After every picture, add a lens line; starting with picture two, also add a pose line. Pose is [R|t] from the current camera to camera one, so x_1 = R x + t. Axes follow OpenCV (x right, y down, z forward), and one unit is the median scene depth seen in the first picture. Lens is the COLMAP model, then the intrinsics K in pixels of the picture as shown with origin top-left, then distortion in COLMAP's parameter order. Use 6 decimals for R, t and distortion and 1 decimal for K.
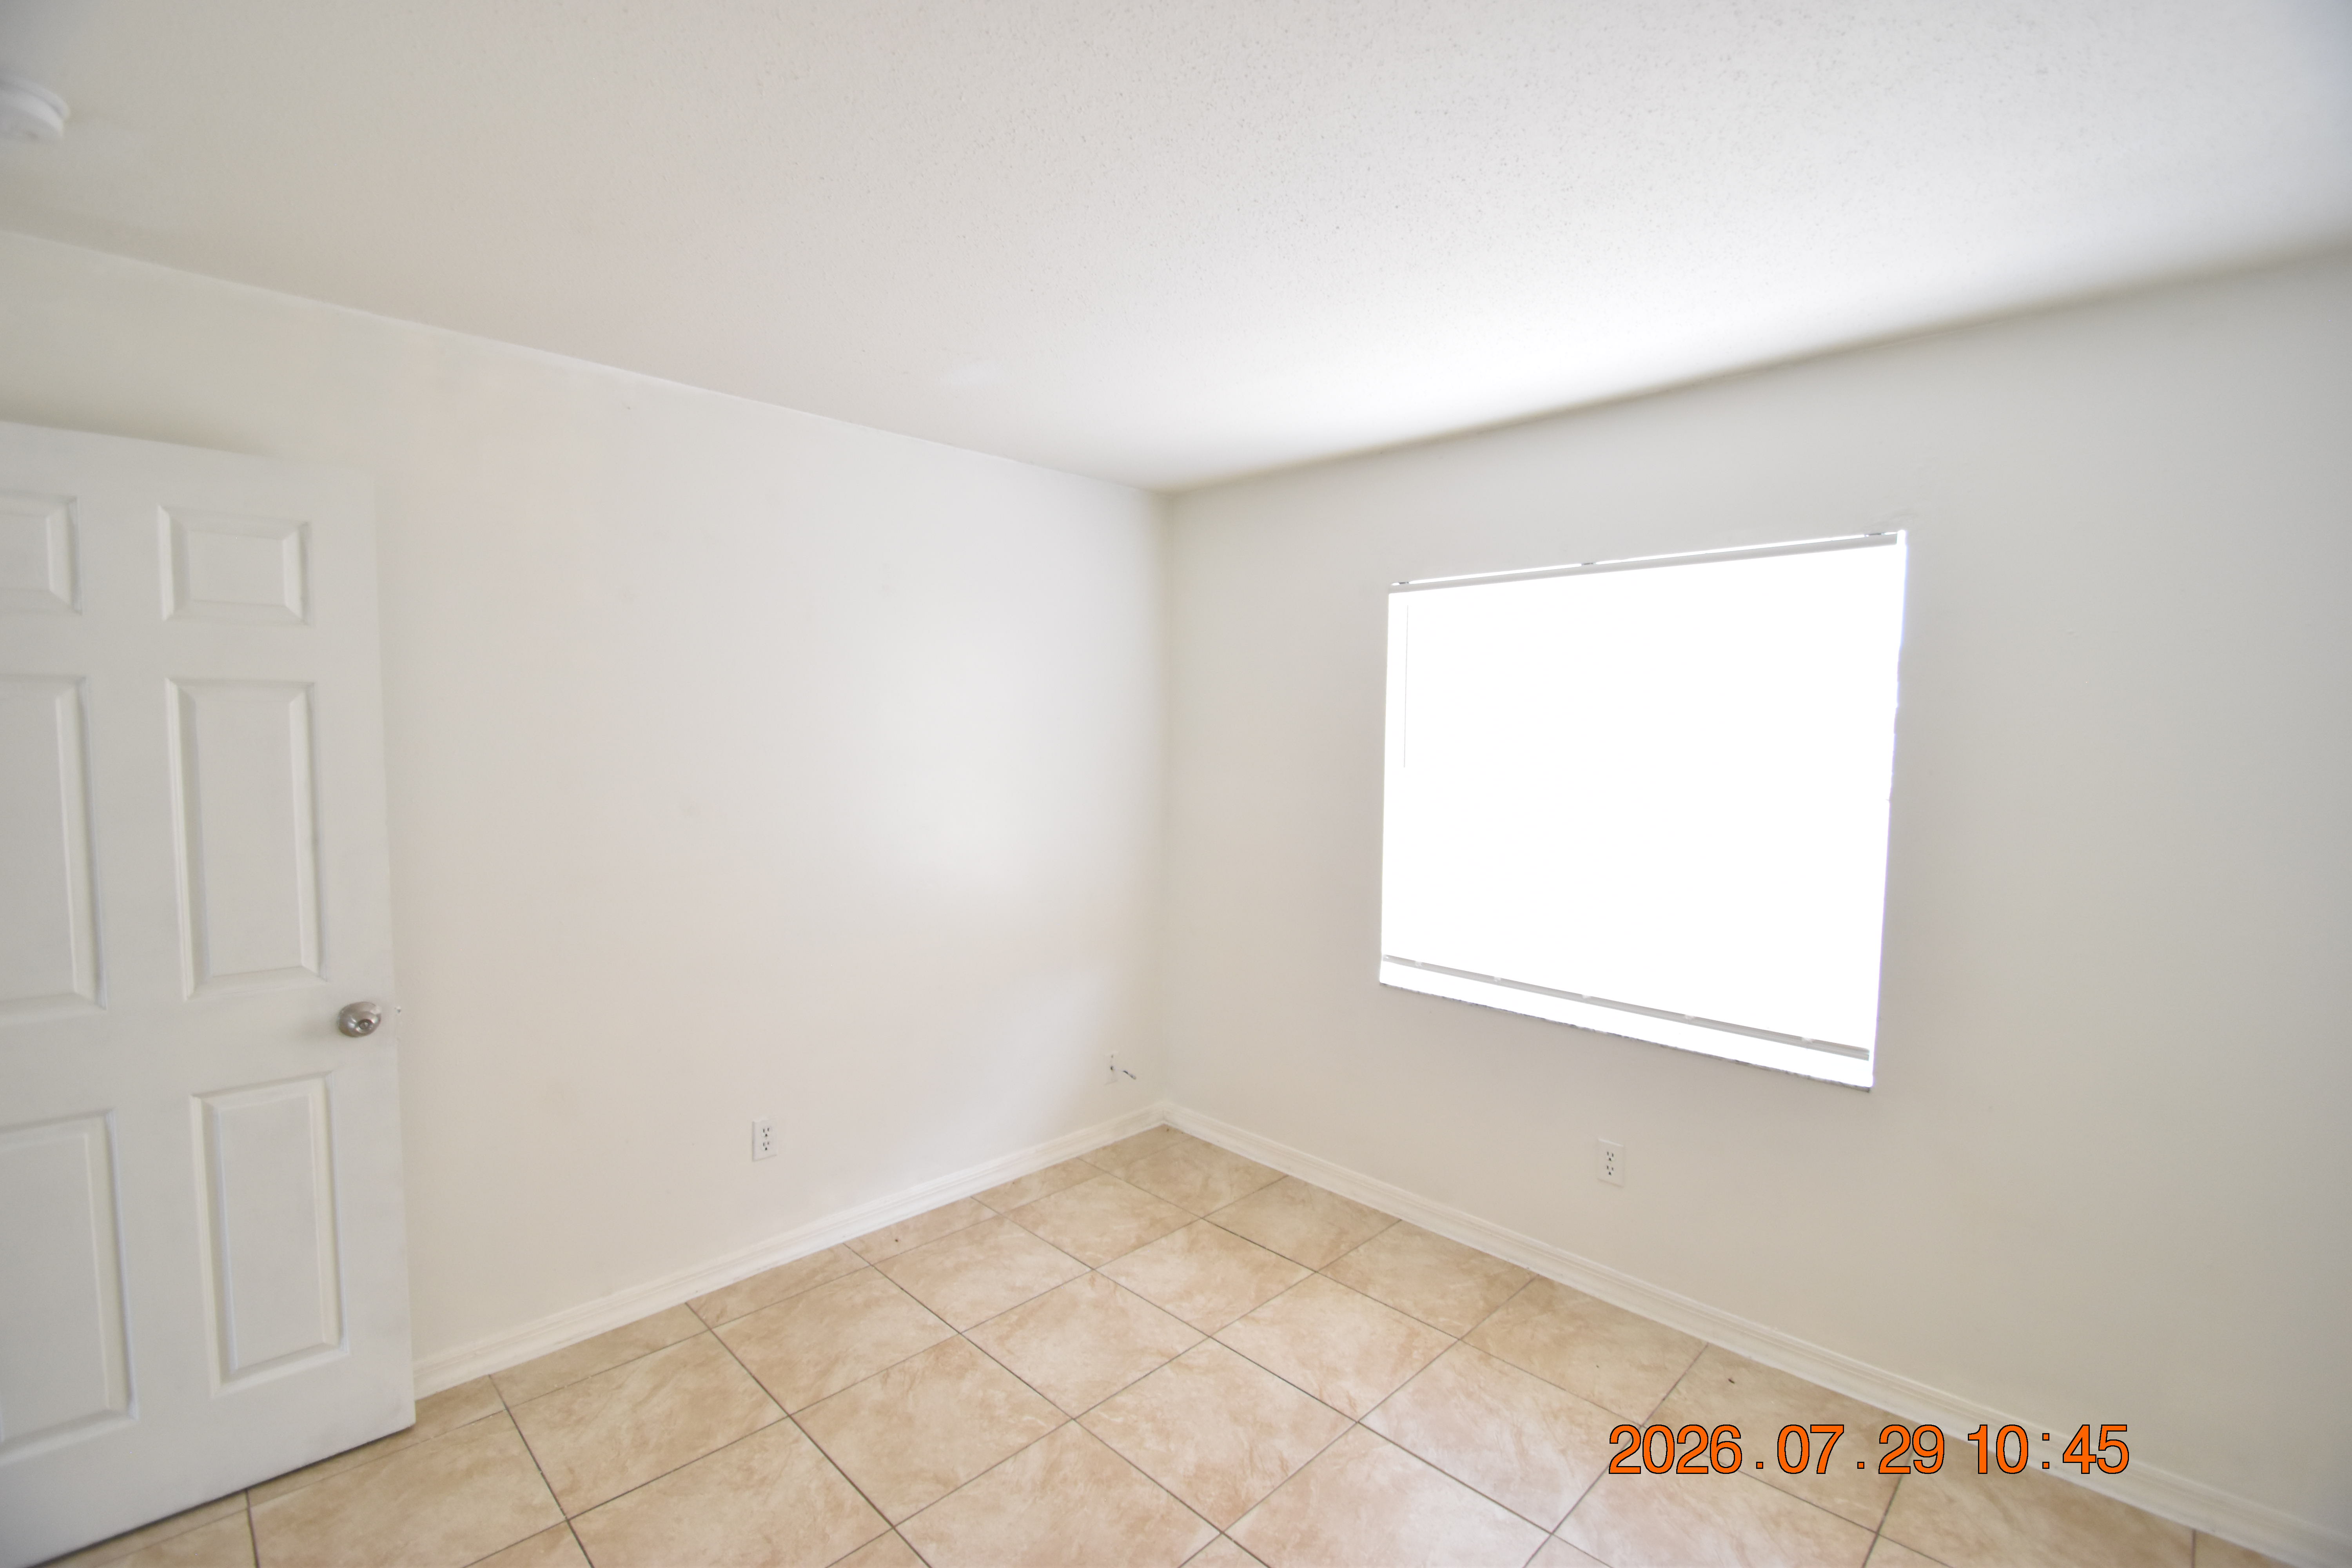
lens RADIAL K [[1023.9, 0, 1167.1], [0, 1023.9, 784.9], [0, 0, 1]] dist [0.000452, -0.007087]
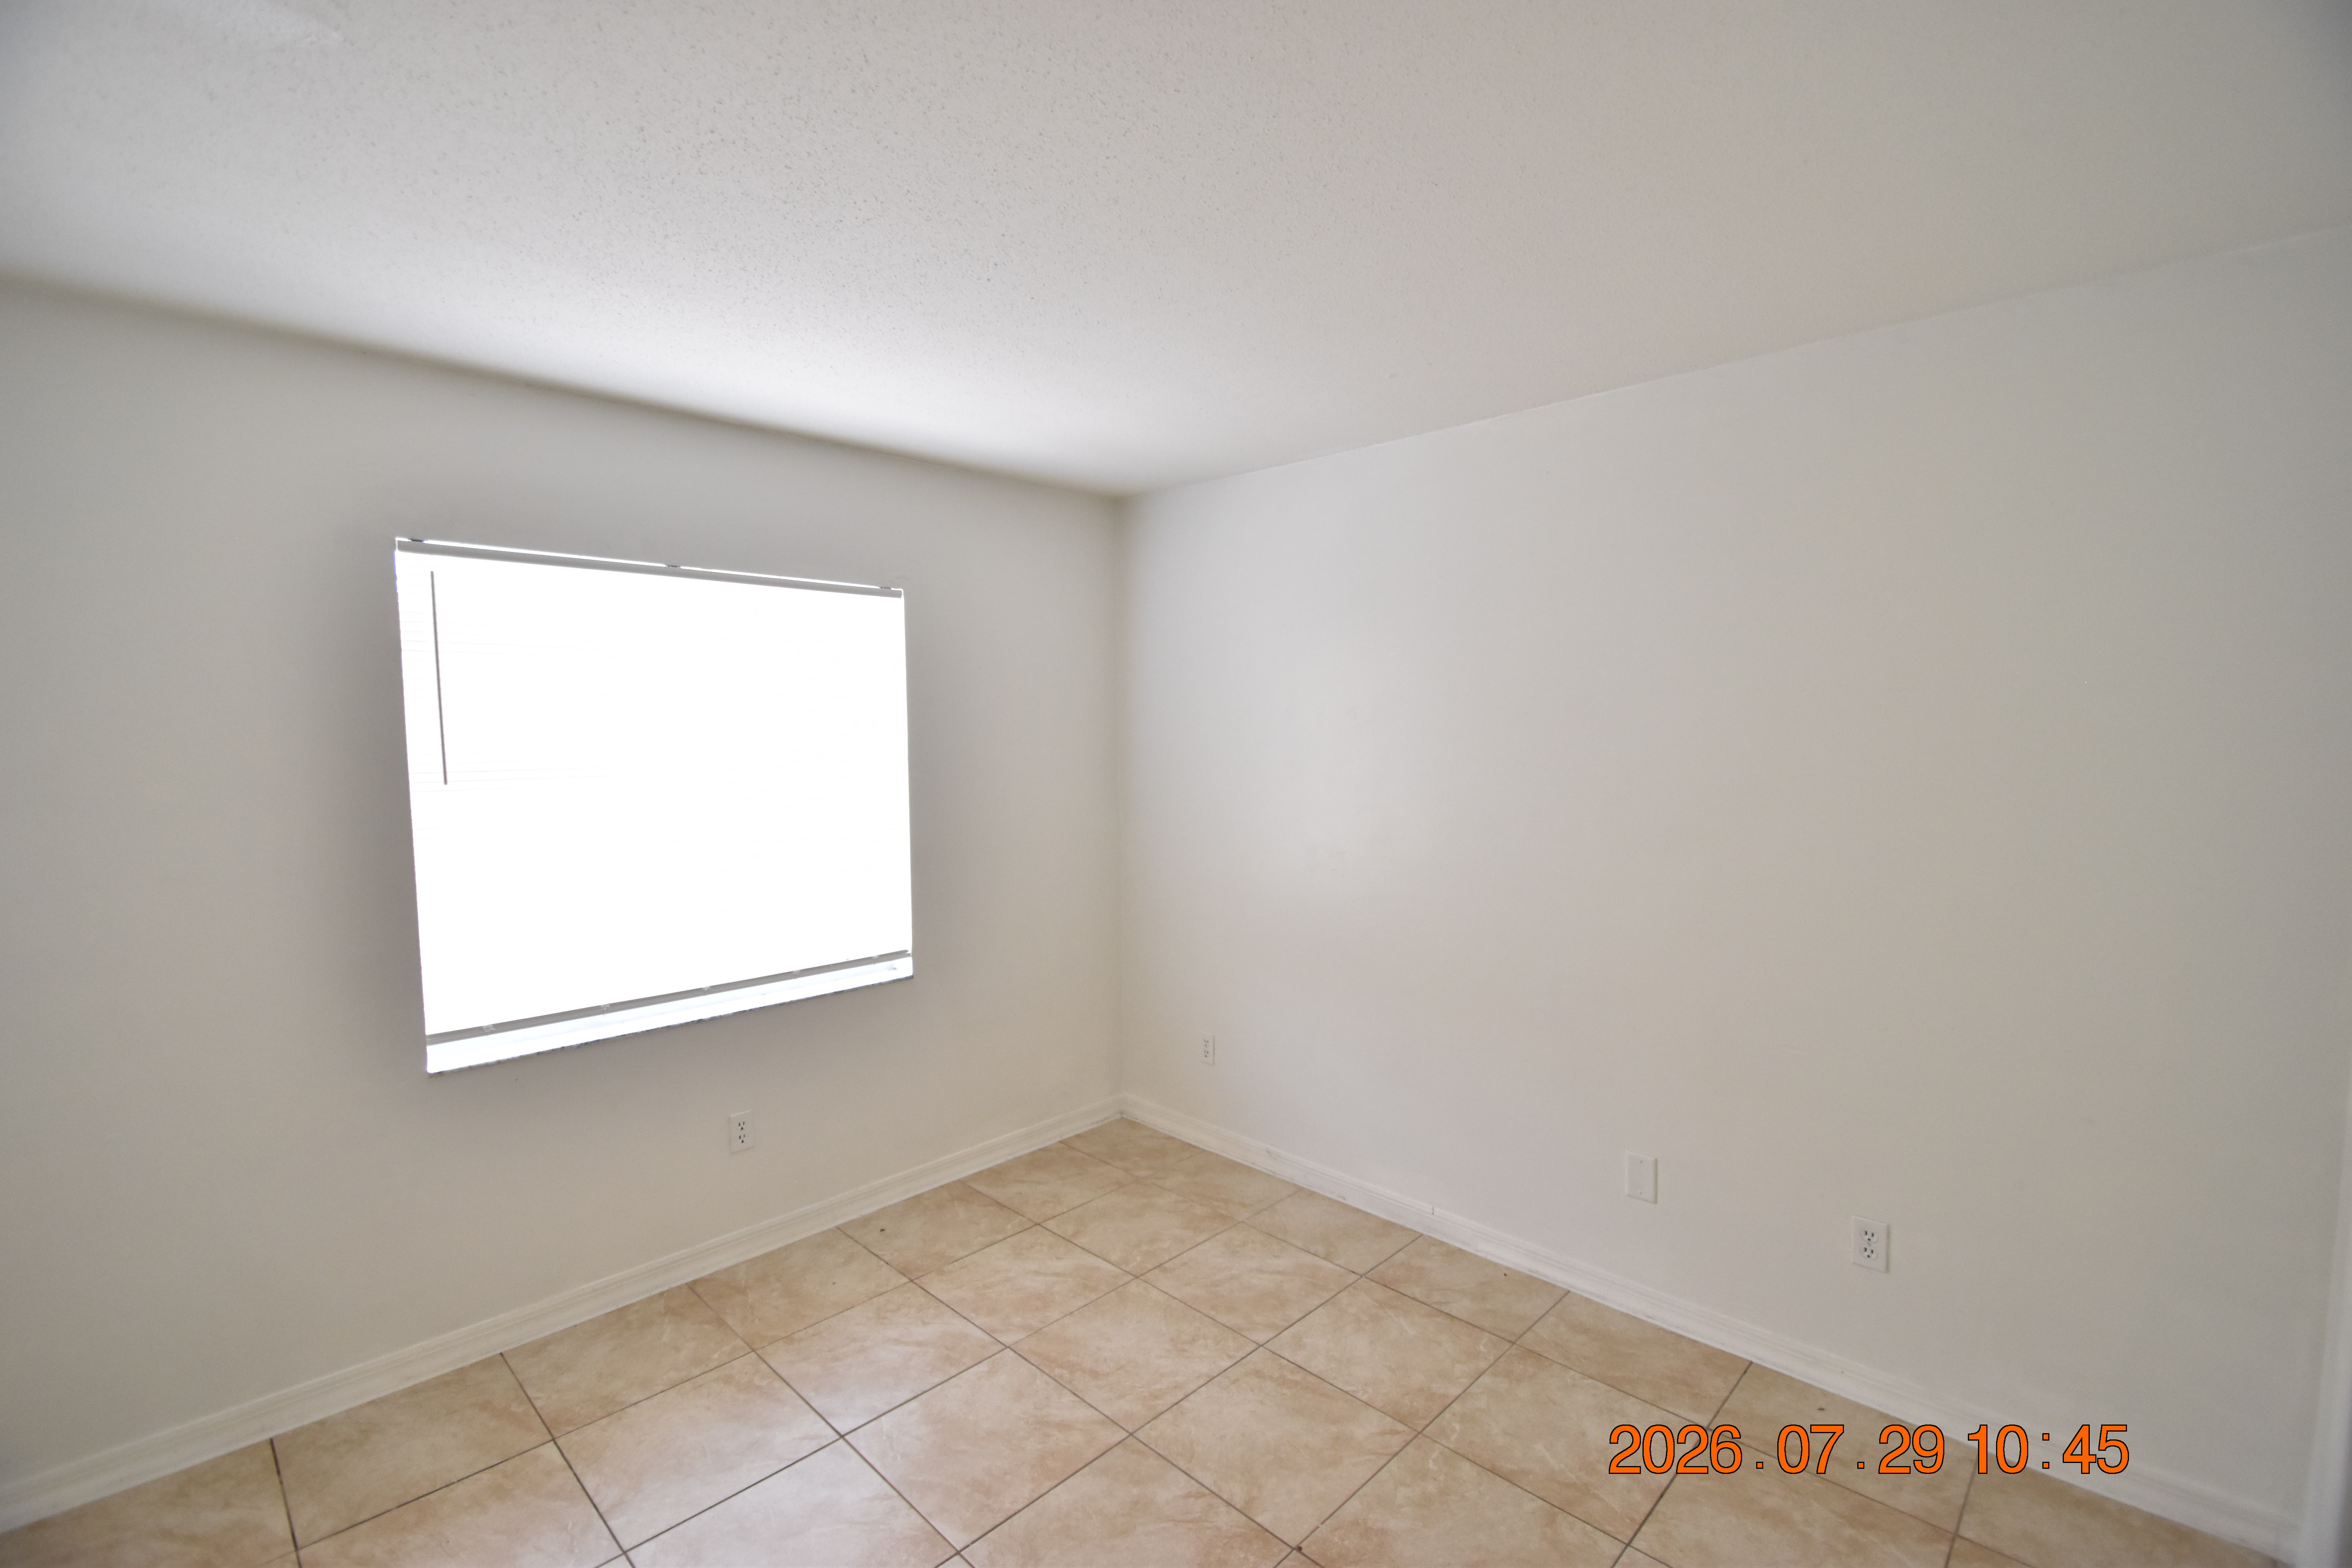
lens RADIAL K [[1023.9, 0, 1168.4], [0, 1023.9, 780.0], [0, 0, 1]] dist [0.000452, -0.007087]
pose [[-0.013586, -0.065729, 0.997745, -0.619088], [0.060715, 0.995942, 0.066437, -0.043551], [-0.998063, 0.061481, -0.009540, 0.535693]]
